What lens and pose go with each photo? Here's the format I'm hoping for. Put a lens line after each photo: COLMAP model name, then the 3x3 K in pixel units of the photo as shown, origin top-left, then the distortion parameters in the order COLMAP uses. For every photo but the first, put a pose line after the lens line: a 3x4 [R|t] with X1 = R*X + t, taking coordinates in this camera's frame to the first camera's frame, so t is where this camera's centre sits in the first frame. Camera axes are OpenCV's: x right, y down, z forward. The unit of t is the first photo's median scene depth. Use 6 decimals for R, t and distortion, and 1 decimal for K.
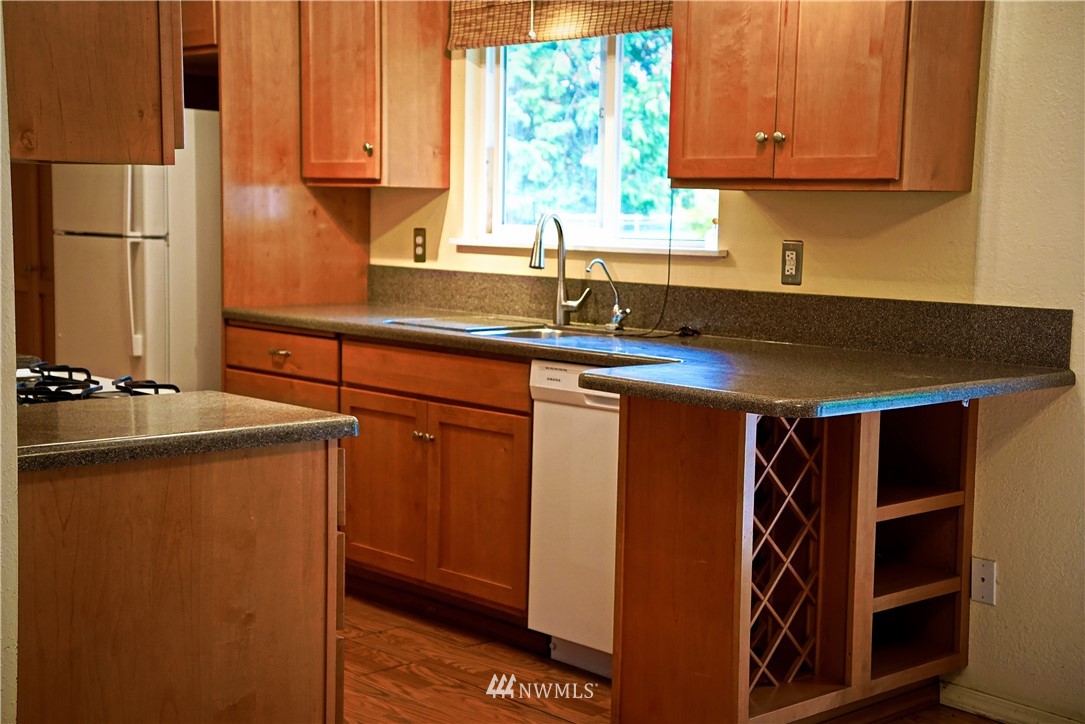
lens RADIAL K [[1529.4, 0, 542.1], [0, 1529.4, 361.5], [0, 0, 1]] dist [0.197354, 0.000000]
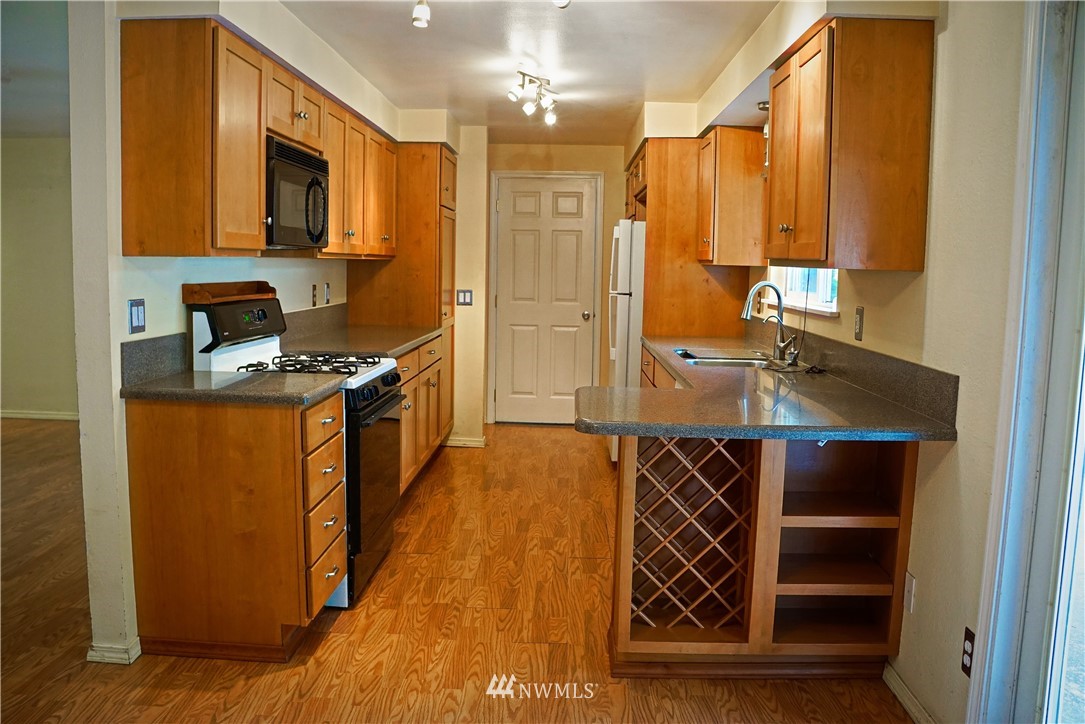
lens RADIAL K [[849.8, 0, 542.9], [0, 849.8, 360.3], [0, 0, 1]] dist [-0.118527, 0.006978]
pose [[0.709595, 0.077362, -0.700350, 0.475608], [-0.078259, 0.996458, 0.030779, -0.034322], [0.700250, 0.032969, 0.713136, 0.310239]]
